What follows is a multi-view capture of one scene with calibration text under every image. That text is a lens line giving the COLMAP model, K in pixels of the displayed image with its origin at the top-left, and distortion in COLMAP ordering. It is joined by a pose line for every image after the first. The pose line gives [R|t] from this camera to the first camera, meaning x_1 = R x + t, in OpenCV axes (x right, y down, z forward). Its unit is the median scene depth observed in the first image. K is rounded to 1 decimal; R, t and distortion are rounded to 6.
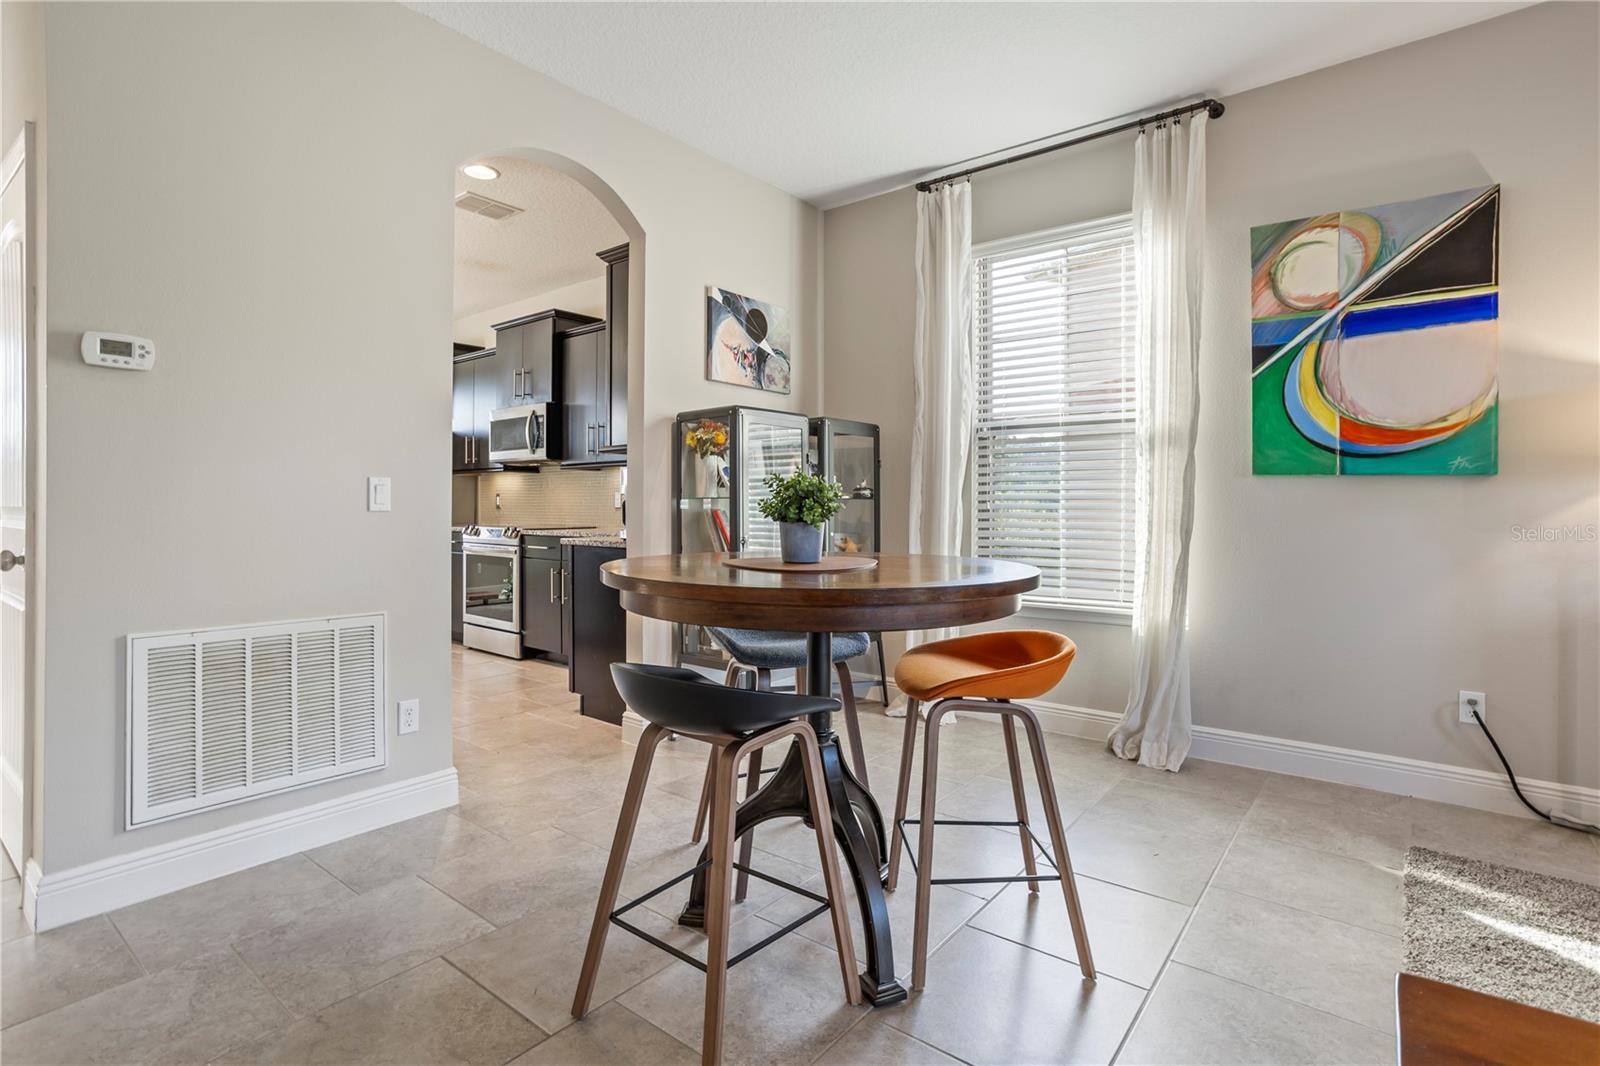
lens RADIAL K [[772.3, 0, 817.7], [0, 772.3, 504.6], [0, 0, 1]] dist [-0.038020, 0.012247]
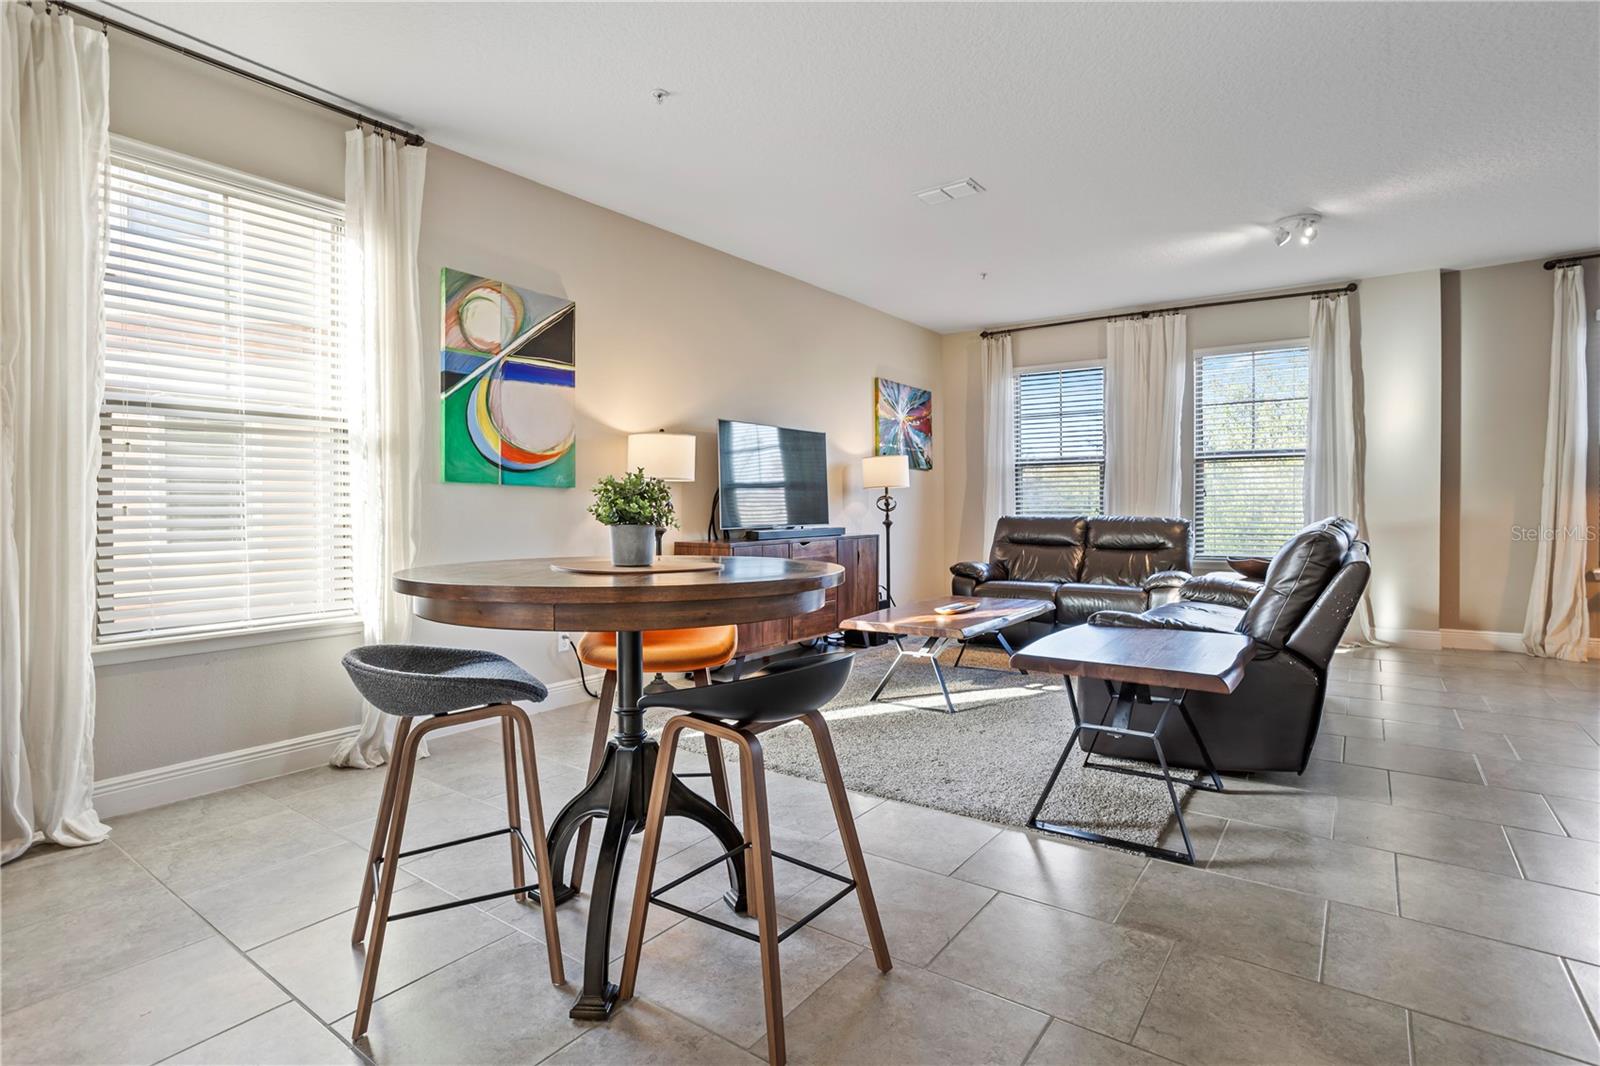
lens RADIAL K [[772.3, 0, 779.2], [0, 772.3, 517.3], [0, 0, 1]] dist [-0.038020, 0.012247]
pose [[-0.013994, -0.014249, 0.999801, -0.631257], [0.008543, 0.999860, 0.014369, 0.002532], [-0.999866, 0.008743, -0.013871, 0.538094]]
